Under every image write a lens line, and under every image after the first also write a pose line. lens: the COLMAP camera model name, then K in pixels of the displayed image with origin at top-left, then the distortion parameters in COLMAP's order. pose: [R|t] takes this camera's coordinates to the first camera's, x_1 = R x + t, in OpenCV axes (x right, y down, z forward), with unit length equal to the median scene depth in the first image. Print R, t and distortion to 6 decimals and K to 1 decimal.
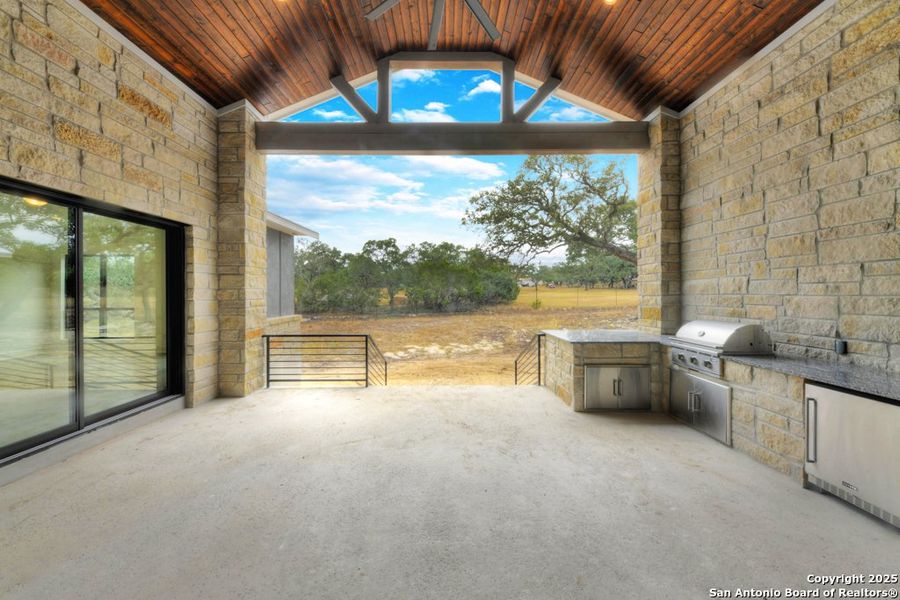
lens RADIAL K [[314.8, 0, 454.2], [0, 314.8, 297.5], [0, 0, 1]] dist [0.008791, -0.004848]
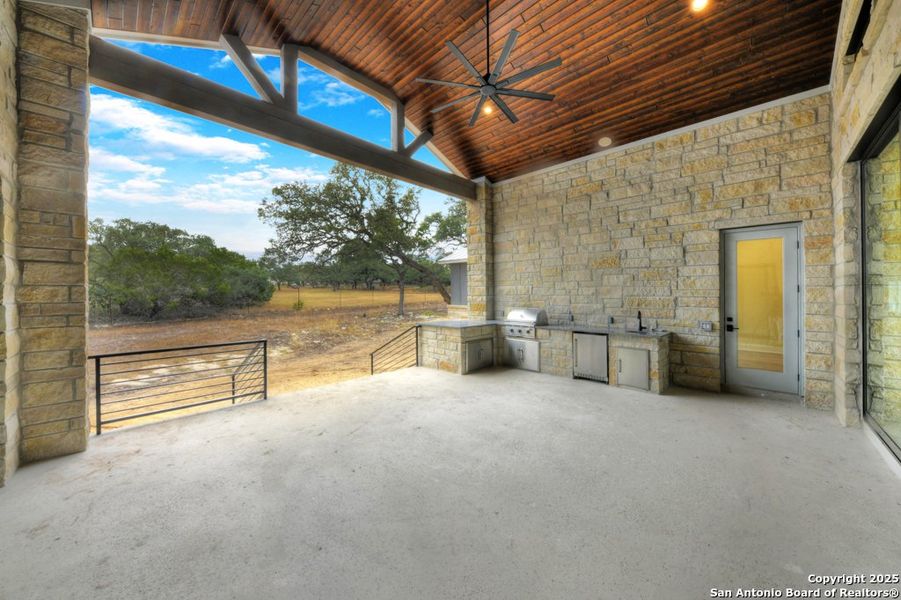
lens RADIAL K [[315.2, 0, 456.4], [0, 315.2, 293.1], [0, 0, 1]] dist [0.008791, -0.004848]
pose [[0.703058, 0.004966, 0.711115, -0.587090], [0.005795, 0.999902, -0.012712, 0.001316], [-0.711109, 0.013058, 0.702961, -0.009417]]
